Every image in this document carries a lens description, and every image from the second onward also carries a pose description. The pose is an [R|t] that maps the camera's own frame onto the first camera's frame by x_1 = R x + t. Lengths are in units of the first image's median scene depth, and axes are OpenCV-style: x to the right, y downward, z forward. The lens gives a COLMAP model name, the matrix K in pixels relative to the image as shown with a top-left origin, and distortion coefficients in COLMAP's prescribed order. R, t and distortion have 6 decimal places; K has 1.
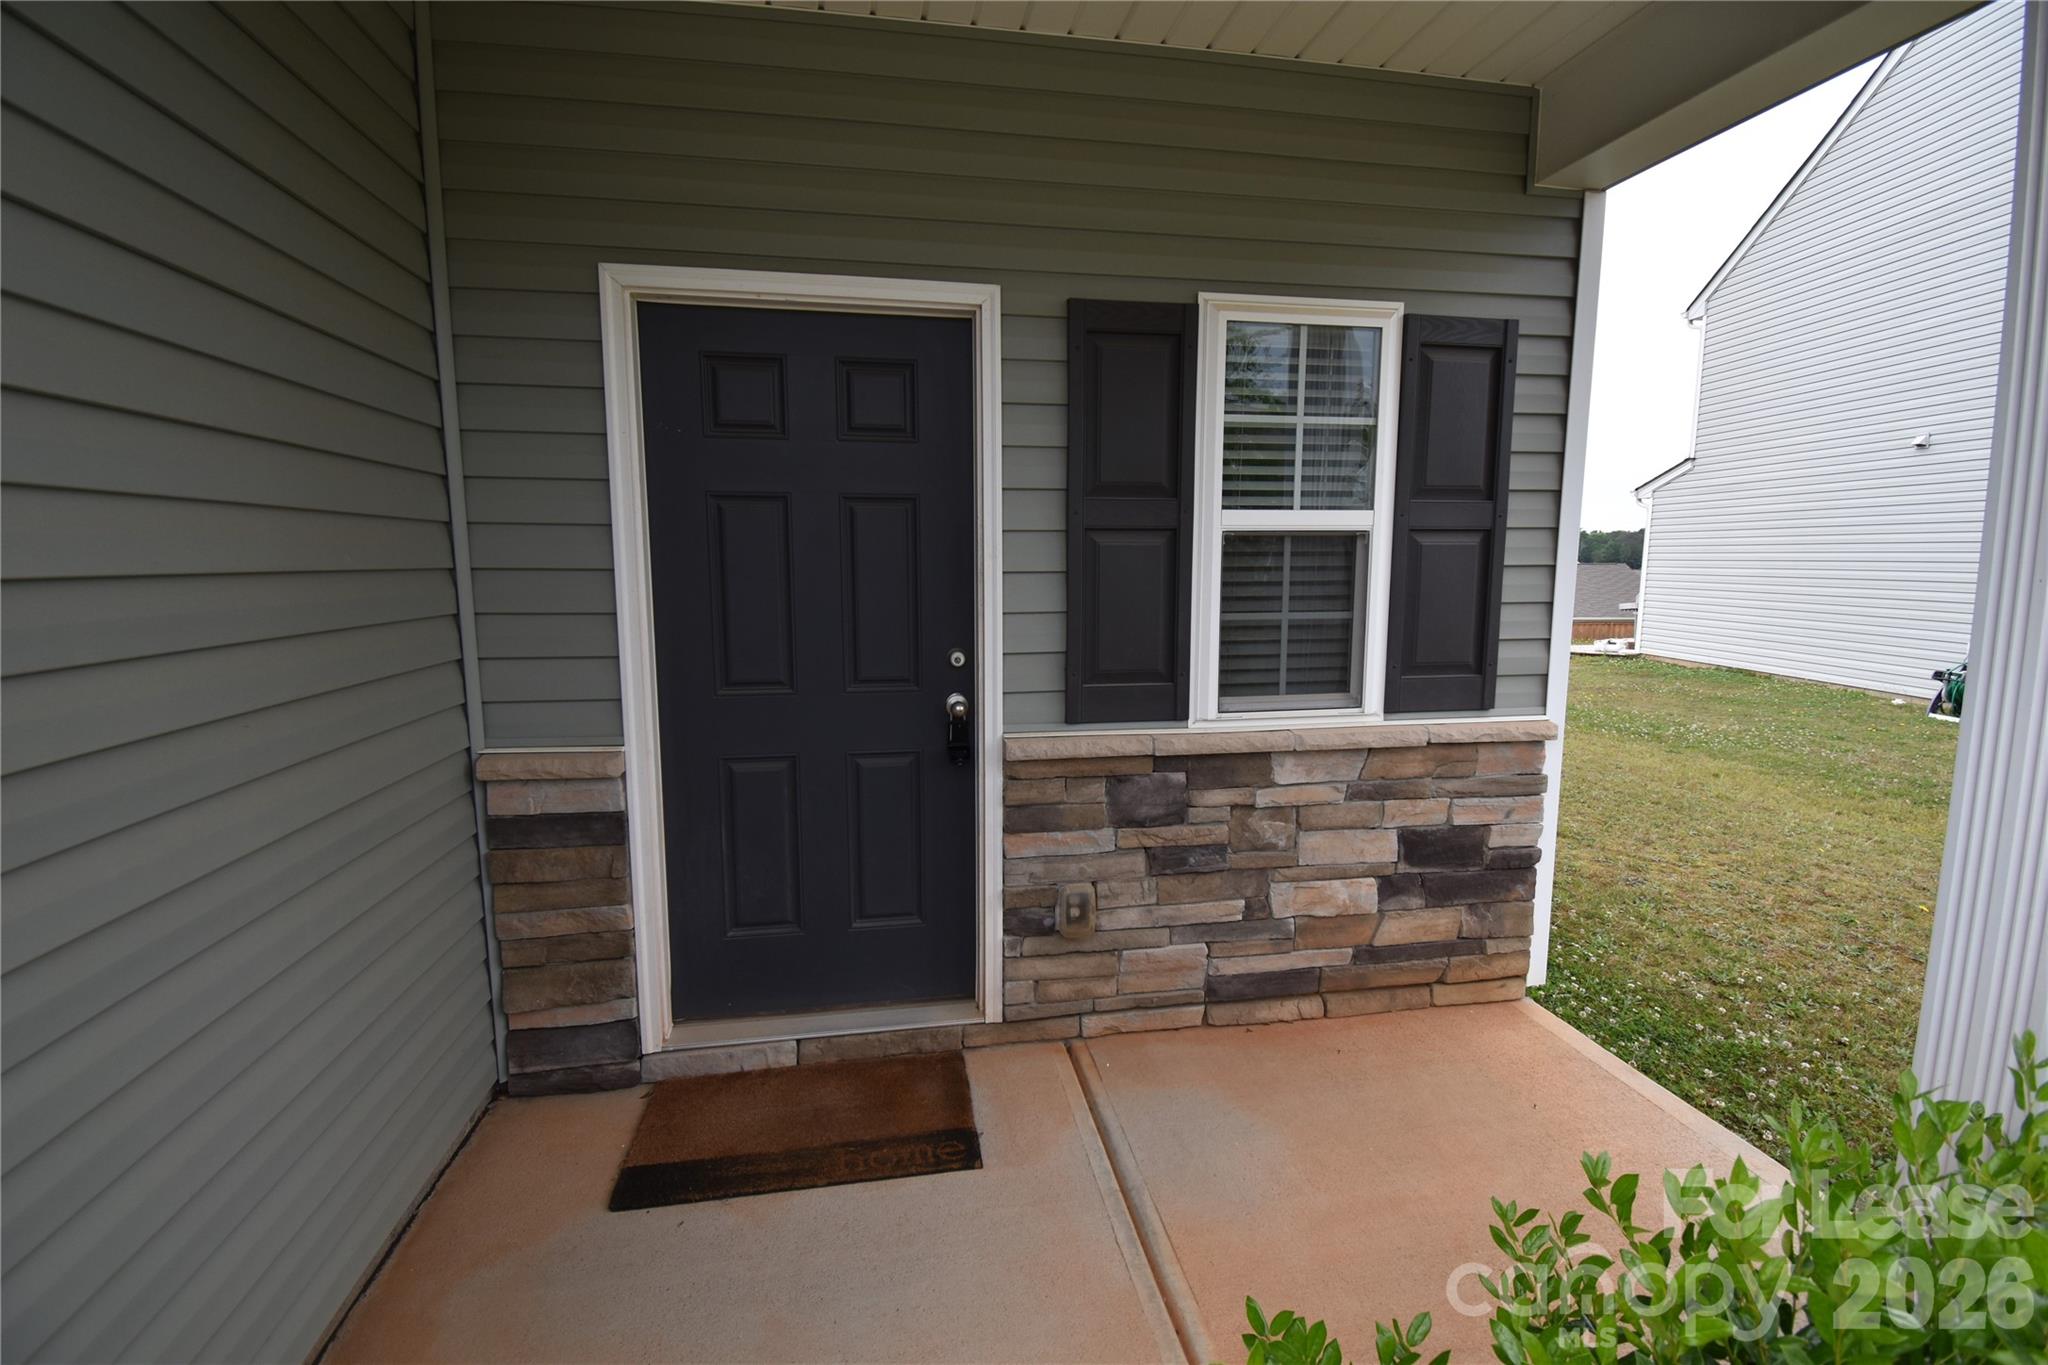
lens RADIAL K [[898.9, 0, 1028.9], [0, 898.9, 683.4], [0, 0, 1]] dist [0.011661, -0.019721]
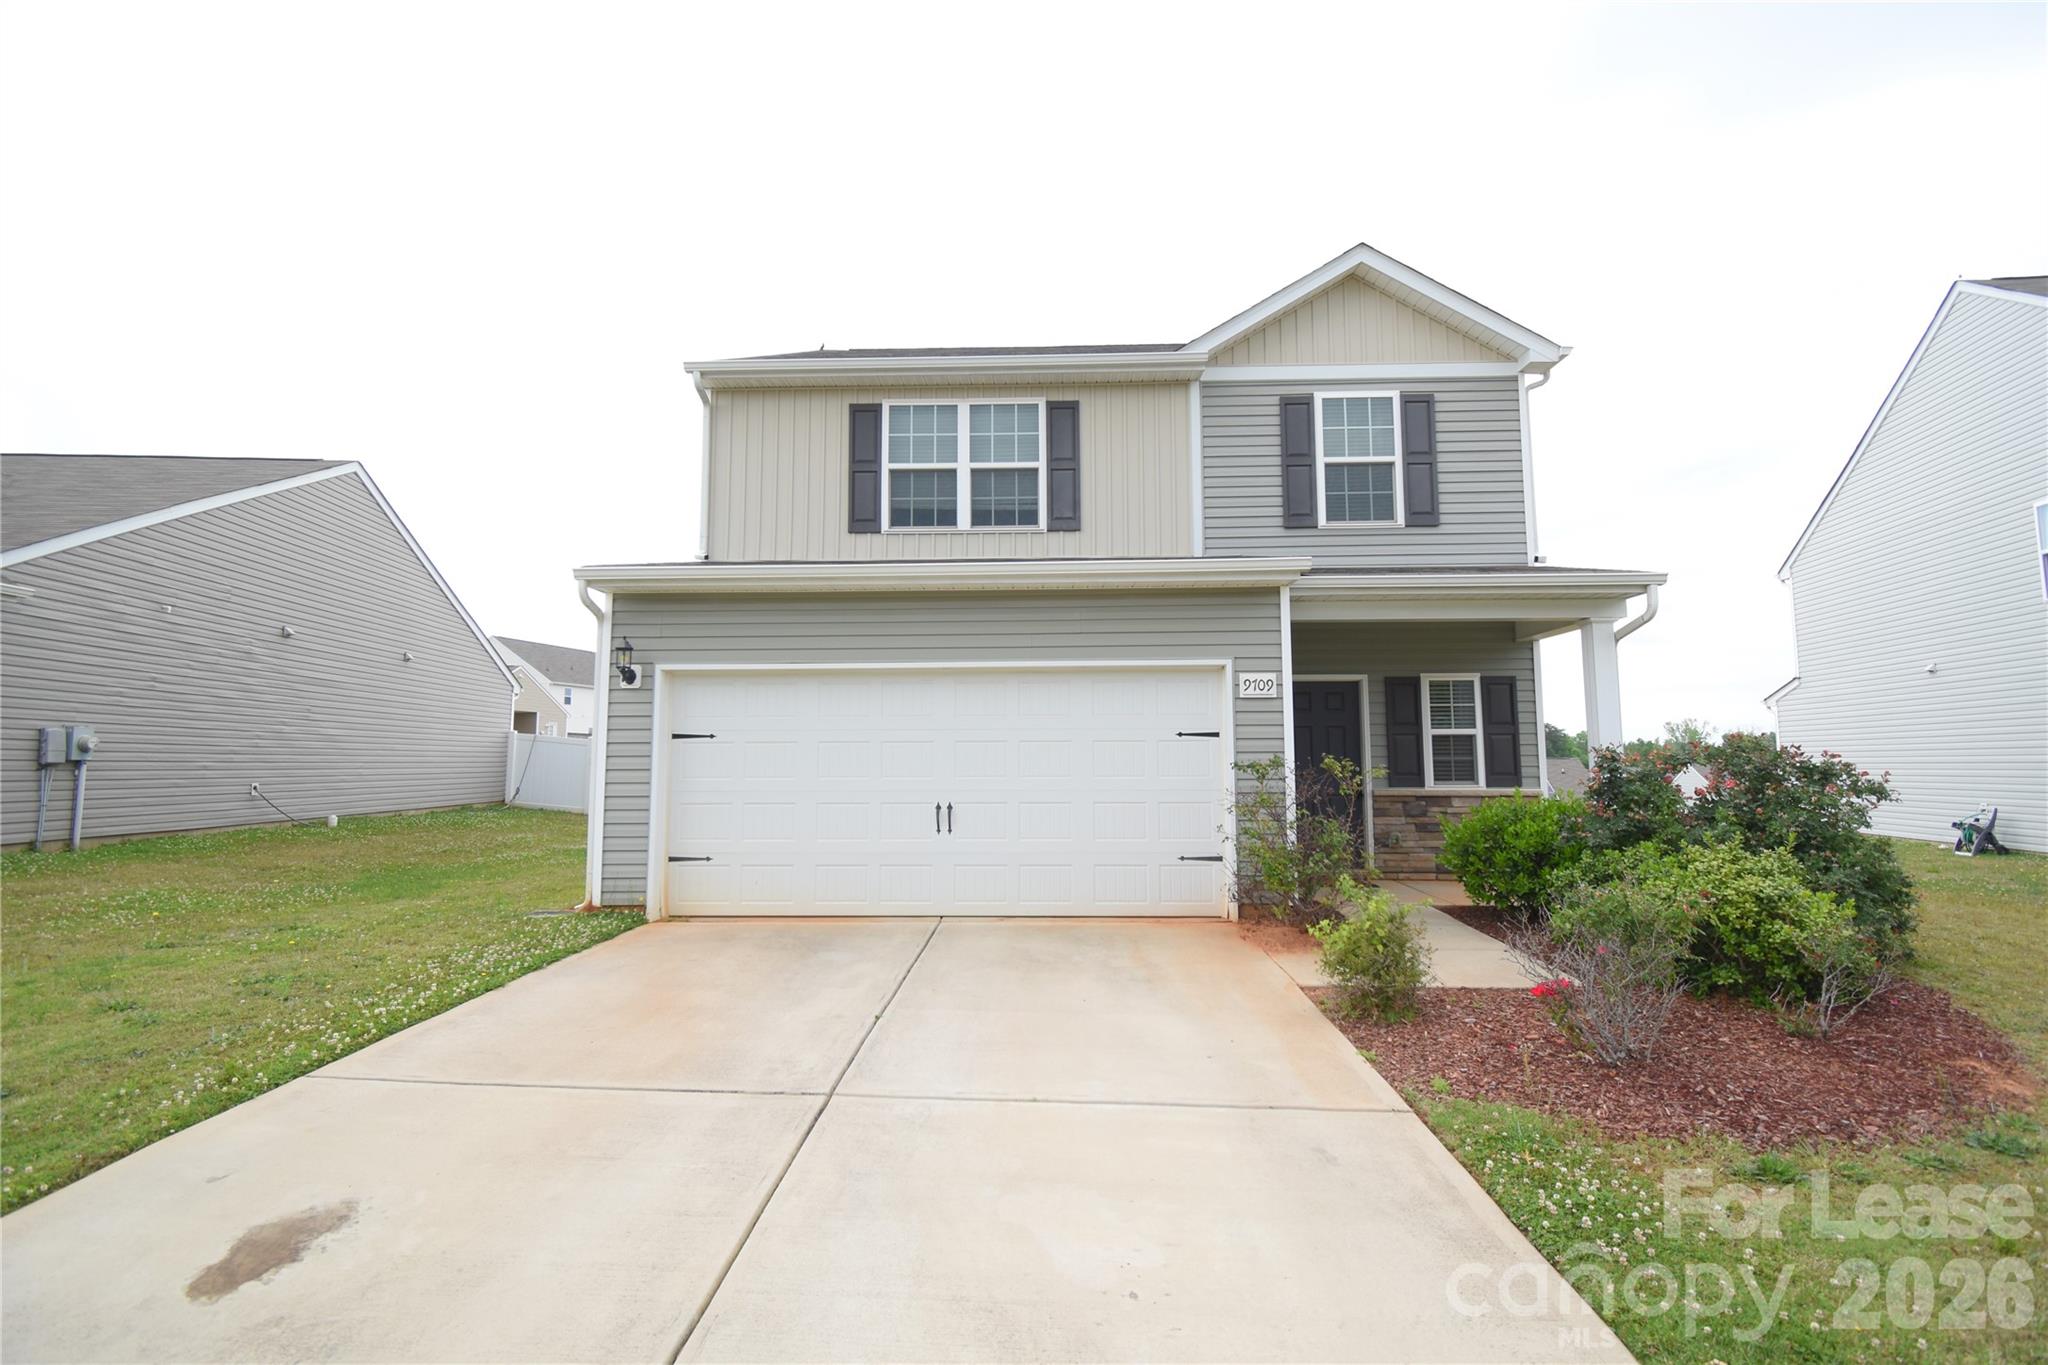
lens RADIAL K [[898.9, 0, 1025.4], [0, 898.9, 684.6], [0, 0, 1]] dist [0.011661, -0.019721]
pose [[0.977572, -0.019448, -0.209701, -0.610123], [-0.027691, 0.975213, -0.219528, 0.468022], [0.208773, 0.220412, 0.952802, -2.797972]]
